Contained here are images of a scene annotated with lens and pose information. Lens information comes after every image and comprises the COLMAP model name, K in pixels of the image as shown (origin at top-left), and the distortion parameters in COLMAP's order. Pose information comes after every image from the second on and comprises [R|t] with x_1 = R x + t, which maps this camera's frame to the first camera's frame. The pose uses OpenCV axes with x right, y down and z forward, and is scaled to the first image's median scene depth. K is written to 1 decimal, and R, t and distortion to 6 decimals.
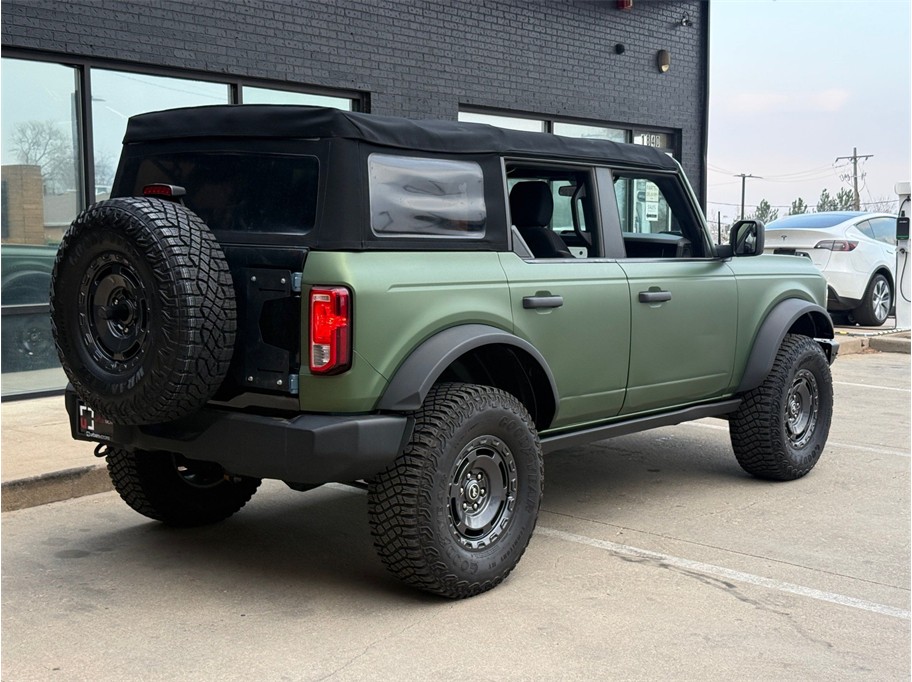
lens RADIAL K [[1246.8, 0, 456.8], [0, 1246.8, 339.9], [0, 0, 1]] dist [0.156056, -0.146235]
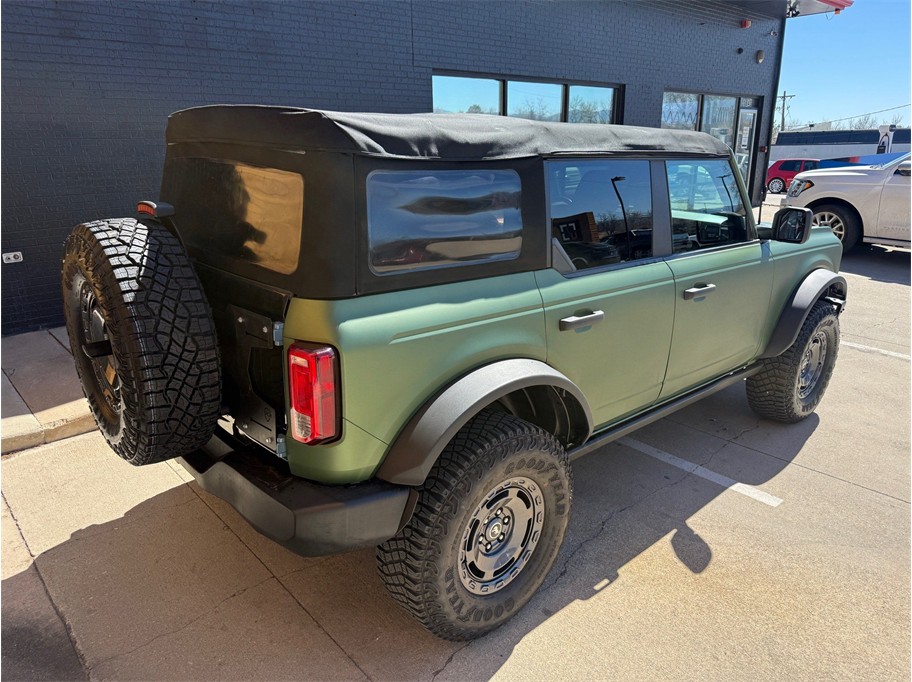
lens RADIAL K [[668.2, 0, 458.1], [0, 668.2, 340.4], [0, 0, 1]] dist [0.001447, -0.001696]
pose [[0.991646, 0.043047, -0.121591, 0.039596], [-0.018203, 0.979938, 0.198470, -0.117345], [0.127695, -0.194599, 0.972535, 0.517681]]
